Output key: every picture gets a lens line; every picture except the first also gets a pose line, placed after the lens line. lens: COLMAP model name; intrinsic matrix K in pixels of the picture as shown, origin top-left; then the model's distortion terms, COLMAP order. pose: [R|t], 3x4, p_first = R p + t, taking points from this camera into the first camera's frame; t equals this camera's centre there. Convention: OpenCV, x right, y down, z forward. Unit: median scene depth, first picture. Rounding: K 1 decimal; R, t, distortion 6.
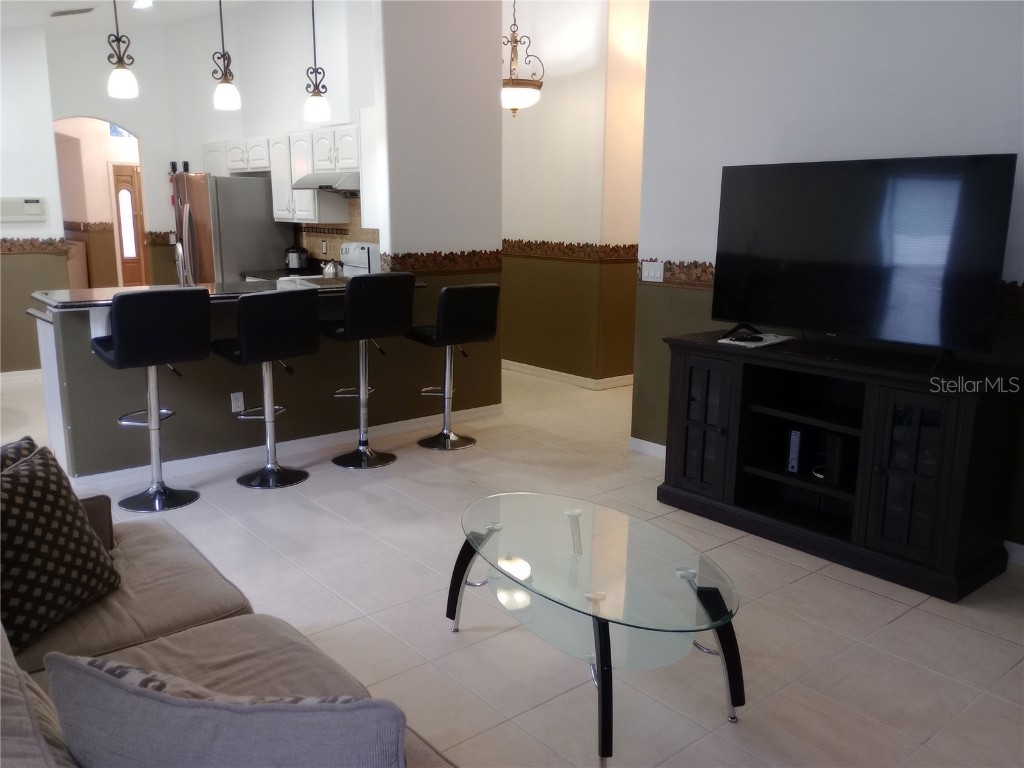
lens RADIAL K [[833.8, 0, 505.4], [0, 833.8, 384.8], [0, 0, 1]] dist [0.010715, -0.001119]
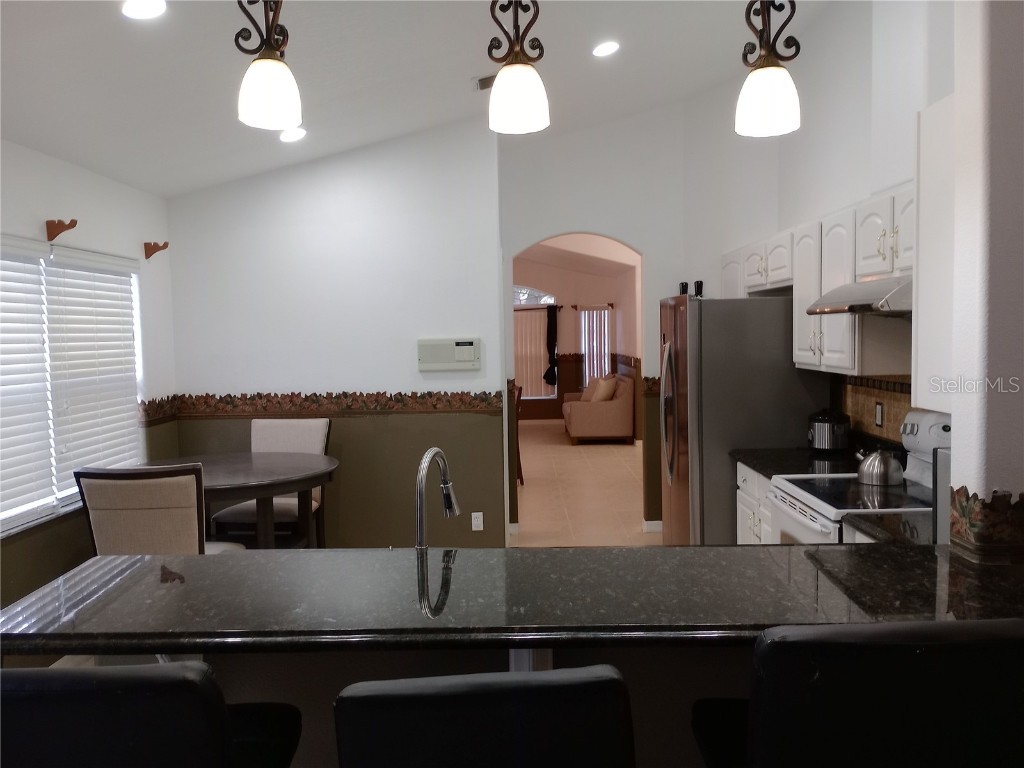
lens RADIAL K [[833.8, 0, 511.6], [0, 833.8, 387.2], [0, 0, 1]] dist [0.010715, -0.001119]
pose [[0.759118, 0.019934, -0.650648, -0.046933], [-0.112313, 0.988552, -0.100751, -0.107503], [0.641191, 0.149558, 0.752666, 0.460873]]
